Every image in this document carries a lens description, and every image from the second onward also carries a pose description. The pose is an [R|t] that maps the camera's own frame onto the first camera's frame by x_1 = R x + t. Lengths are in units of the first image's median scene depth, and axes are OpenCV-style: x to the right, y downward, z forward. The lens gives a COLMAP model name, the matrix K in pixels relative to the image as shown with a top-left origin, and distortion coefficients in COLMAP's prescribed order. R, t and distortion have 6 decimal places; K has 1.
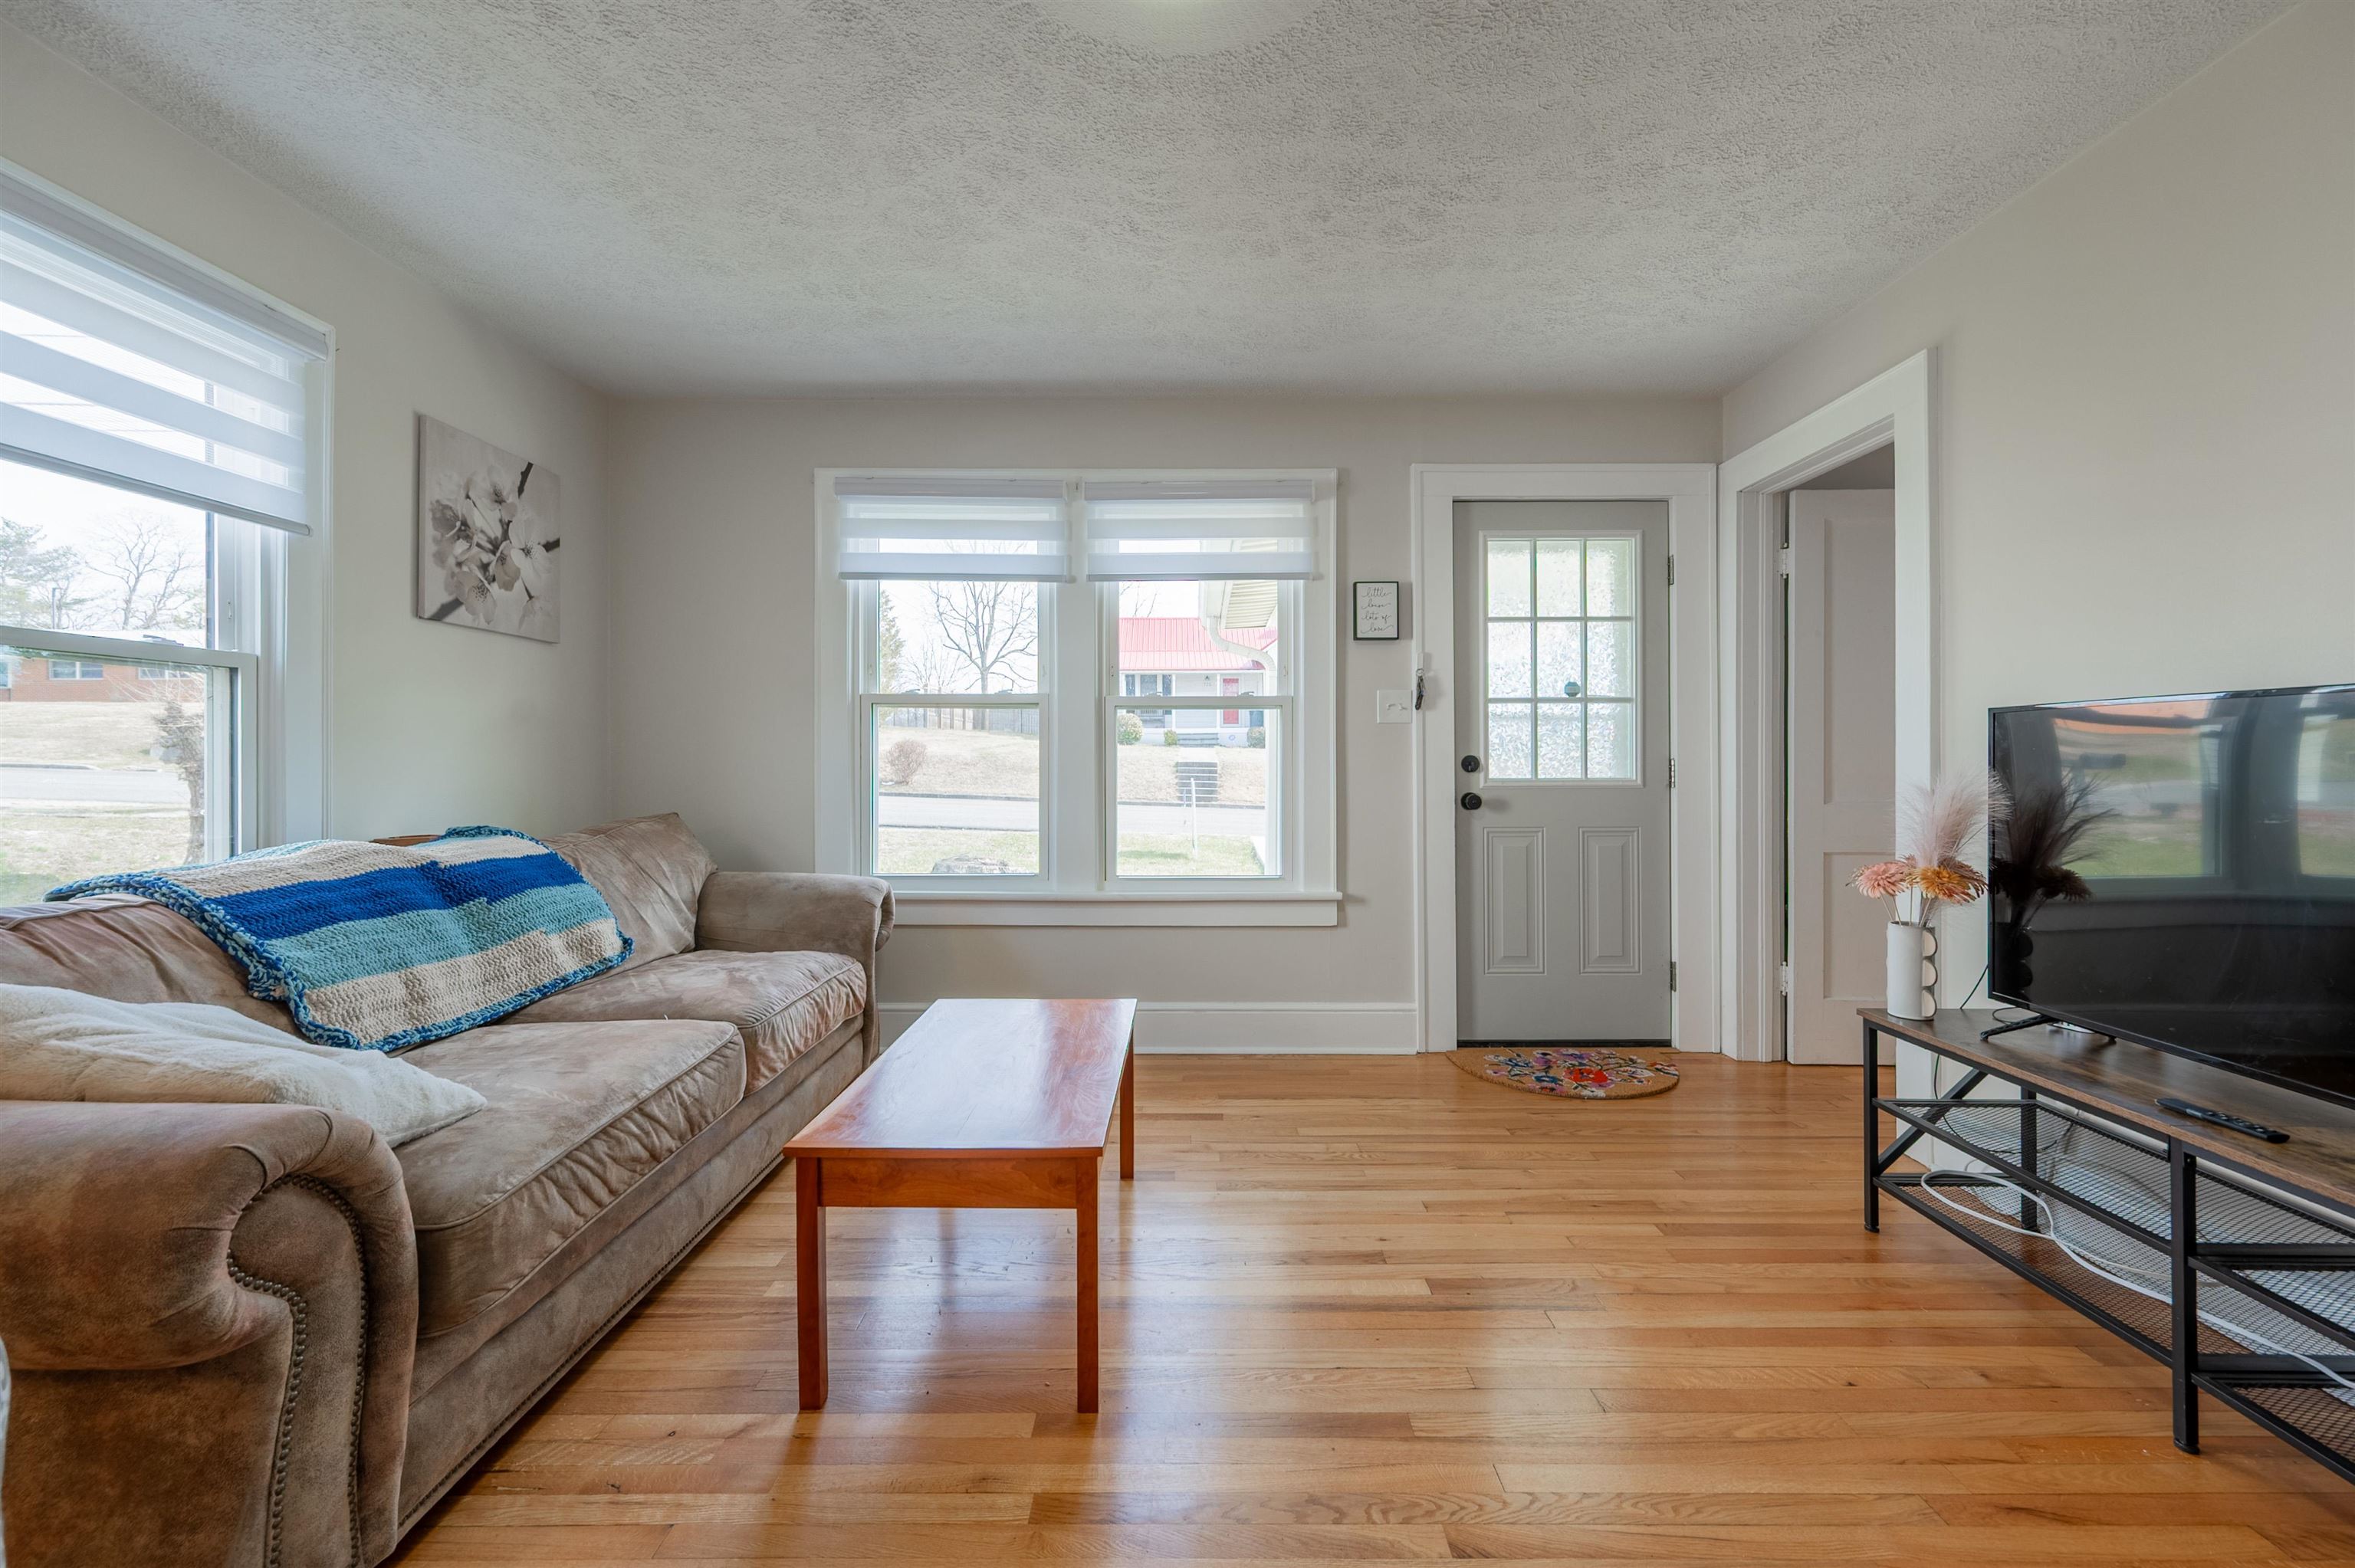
lens RADIAL K [[941.9, 0, 1186.0], [0, 941.9, 765.6], [0, 0, 1]] dist [0.001955, 0.000090]
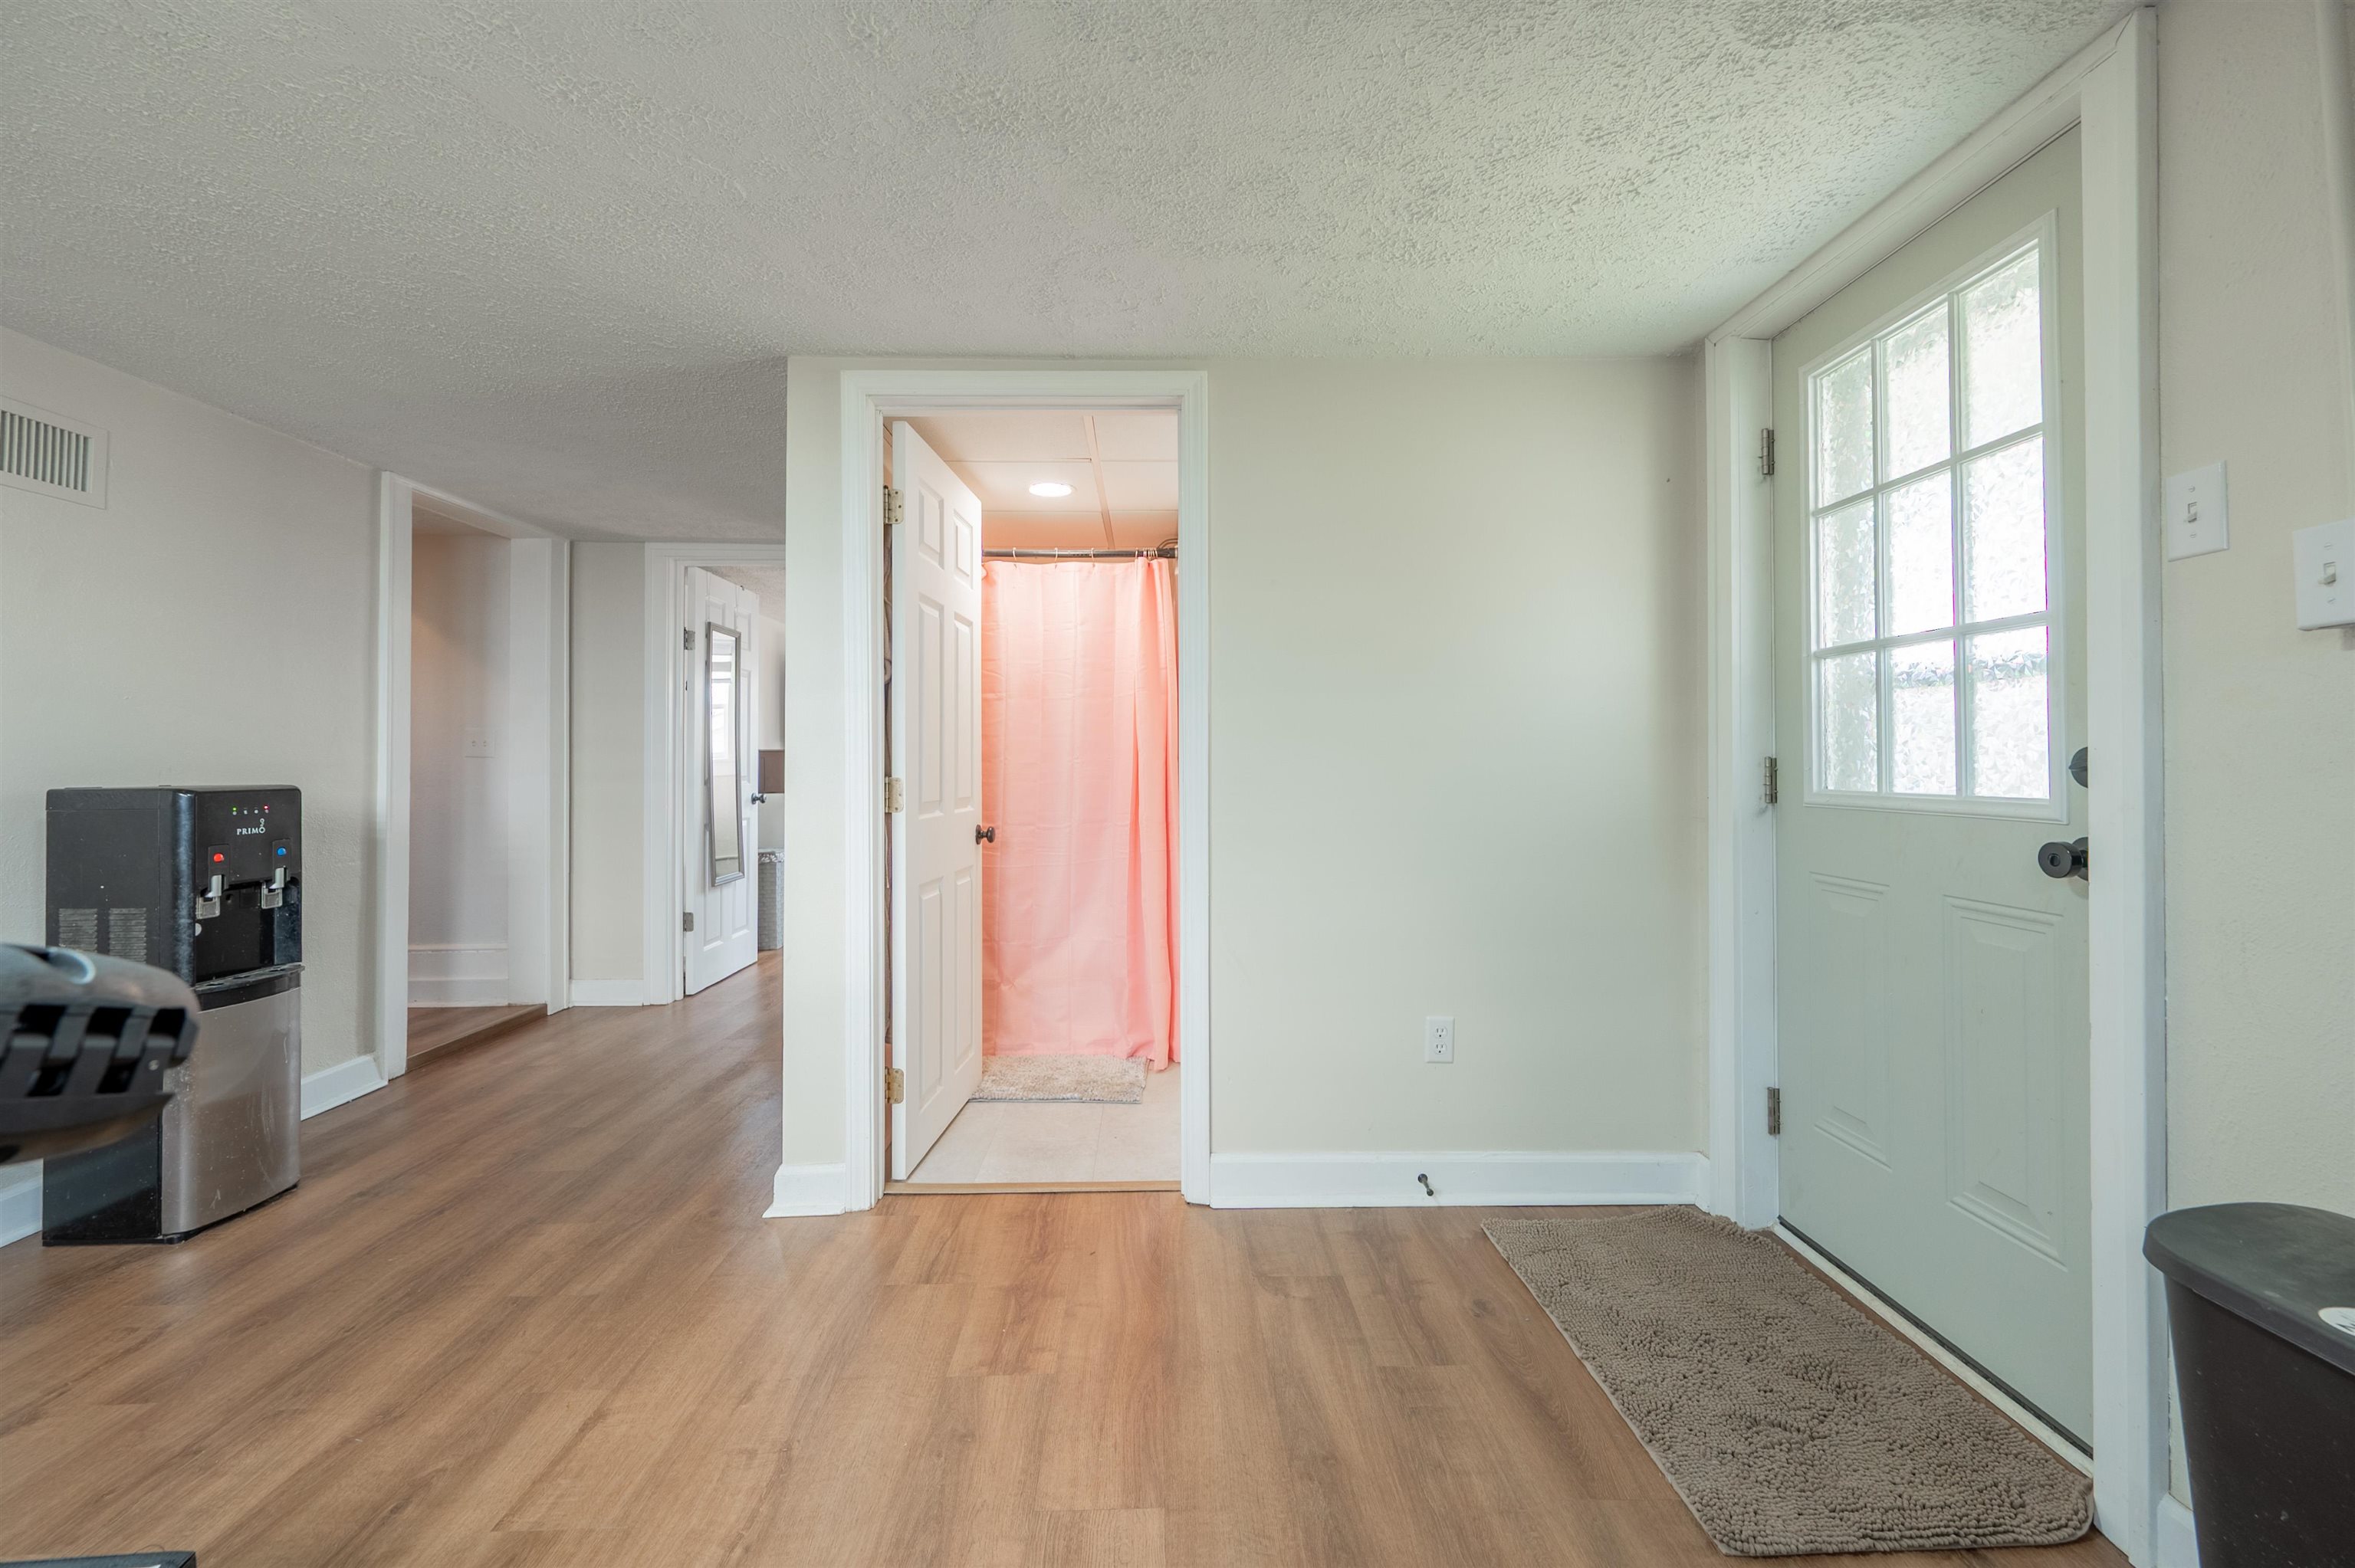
lens RADIAL K [[959.1, 0, 1190.1], [0, 959.1, 746.7], [0, 0, 1]] dist [0.001257, 0.000117]
pose [[0.031712, -0.008122, -0.999464, 0.913676], [0.000356, 0.999967, -0.008115, -0.008044], [0.999497, -0.000099, 0.031714, 0.612747]]
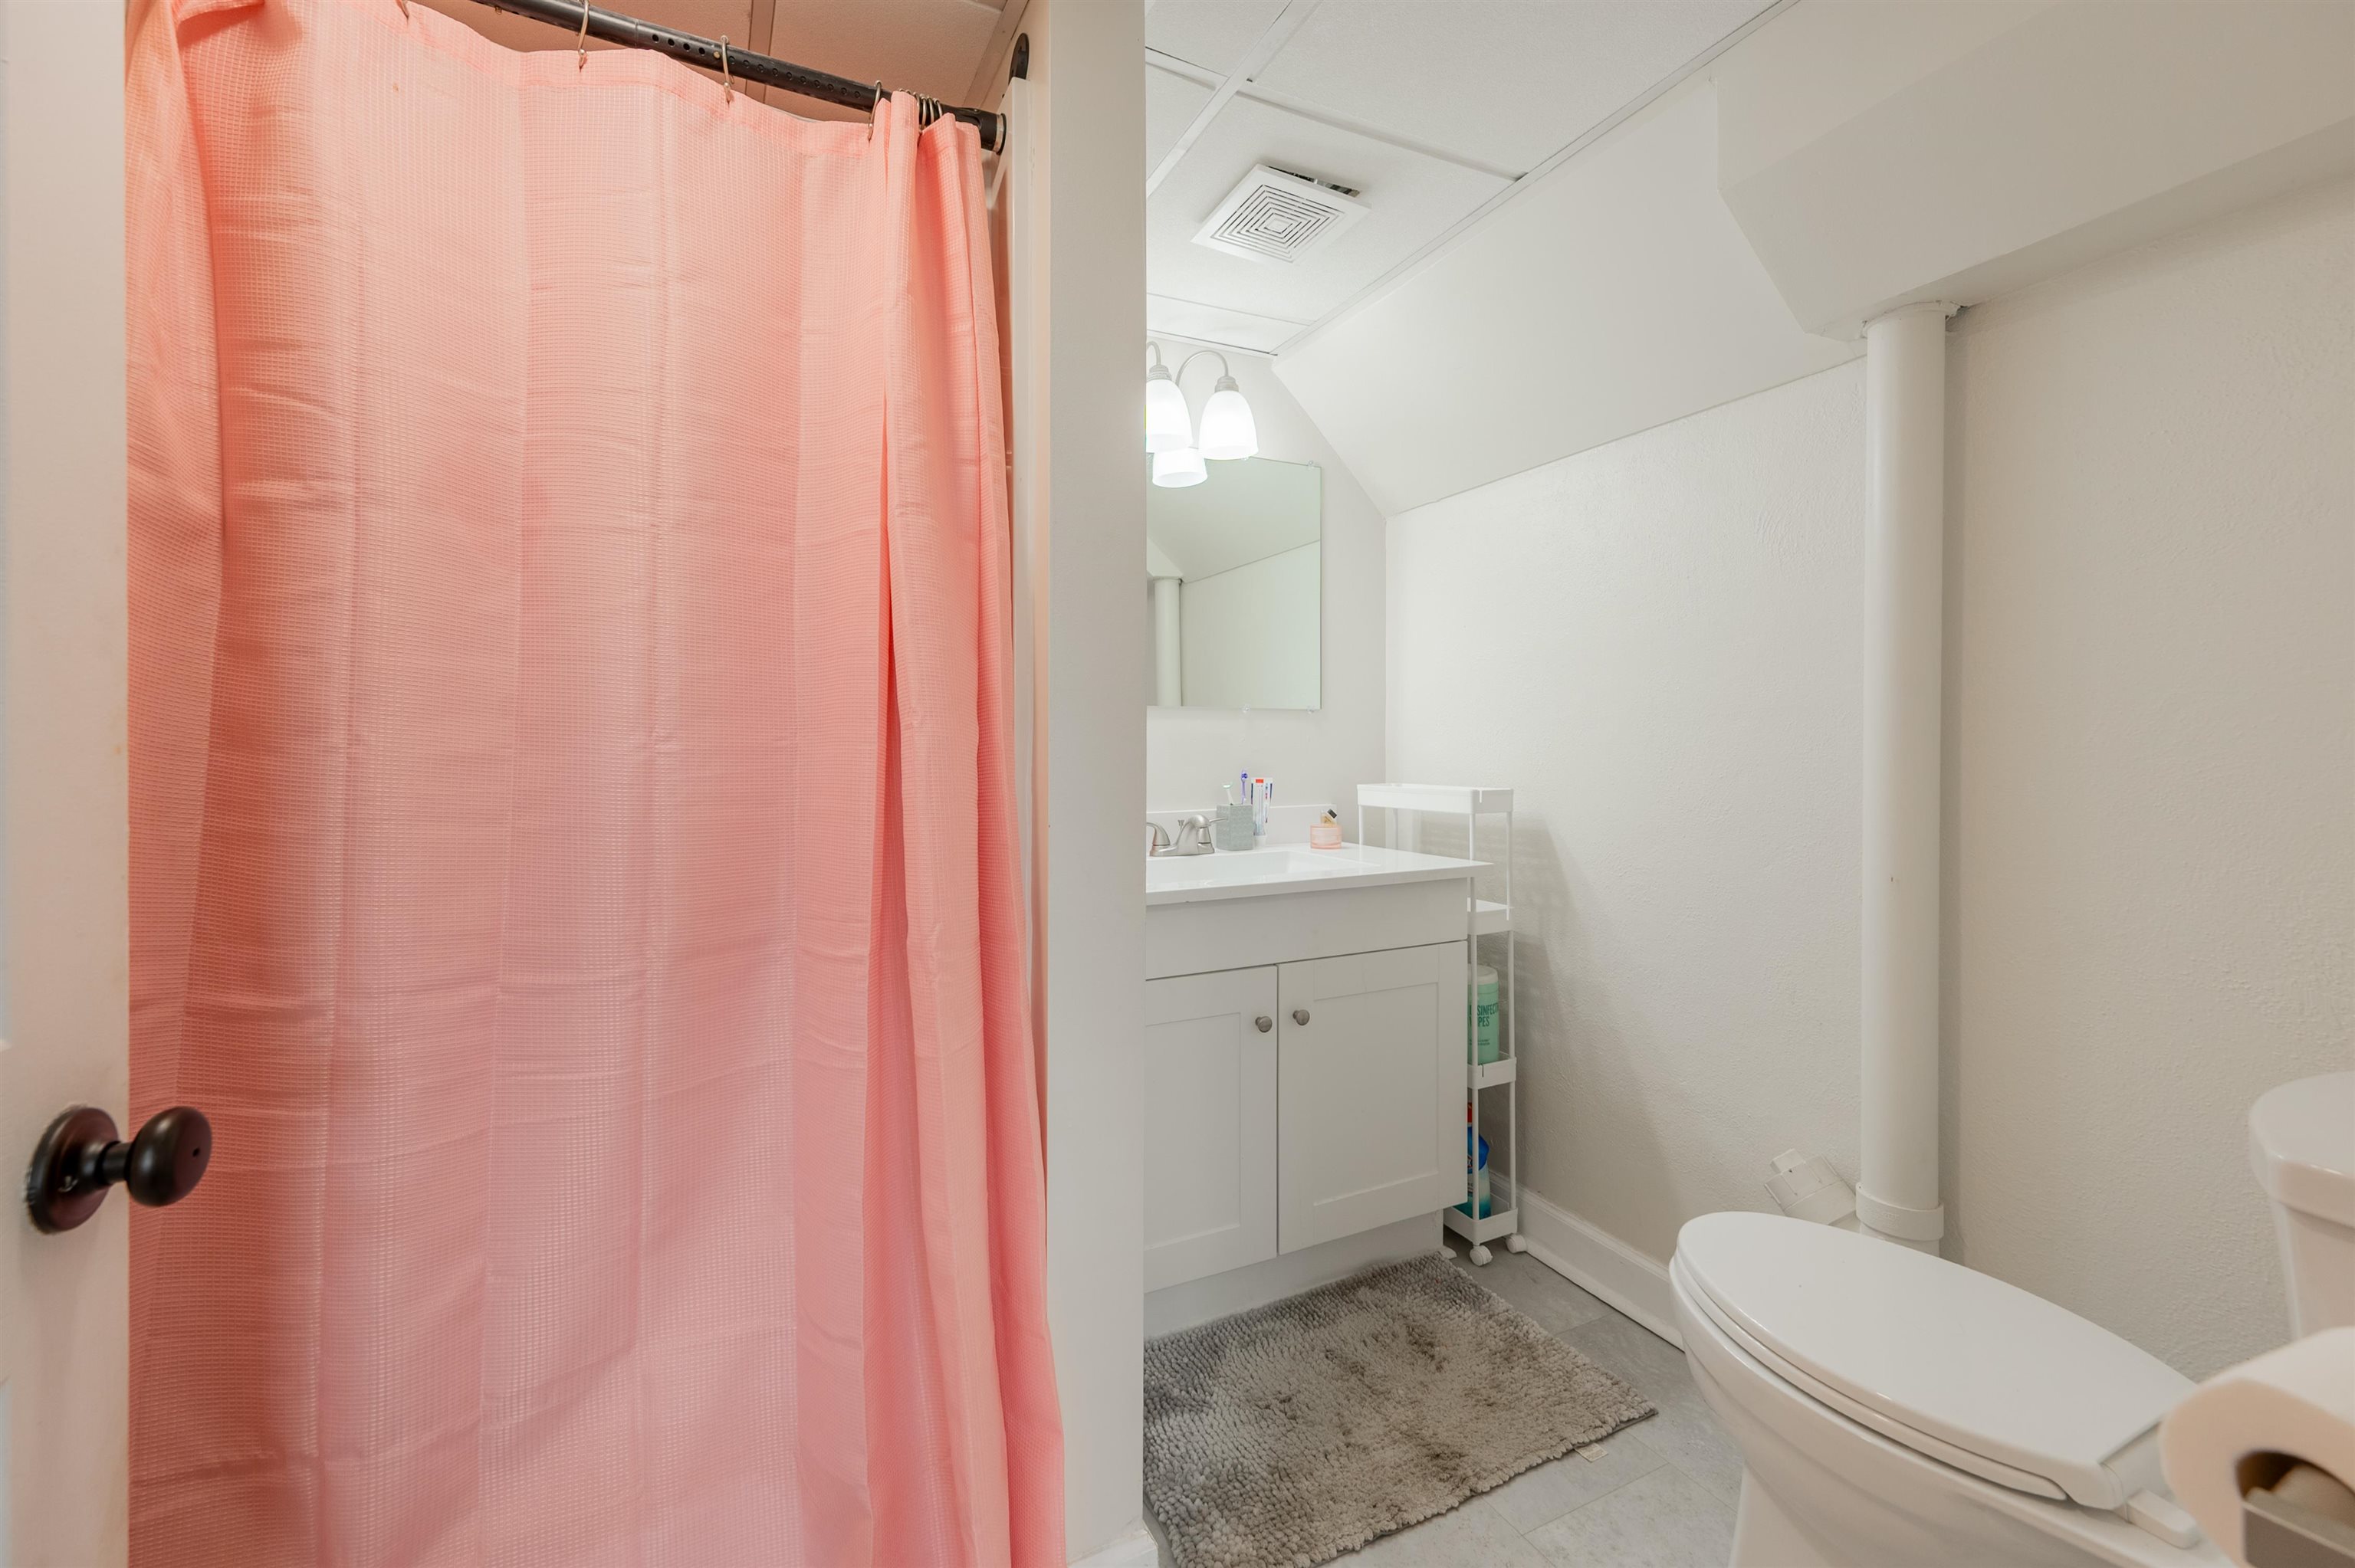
lens RADIAL K [[954.3, 0, 1182.5], [0, 954.3, 748.5], [0, 0, 1]] dist [0.001324, 0.000303]
pose [[0.457223, 0.003904, -0.889344, 0.220798], [-0.001502, 0.999992, 0.003617, -0.001906], [0.889351, -0.000318, 0.457225, 0.530725]]
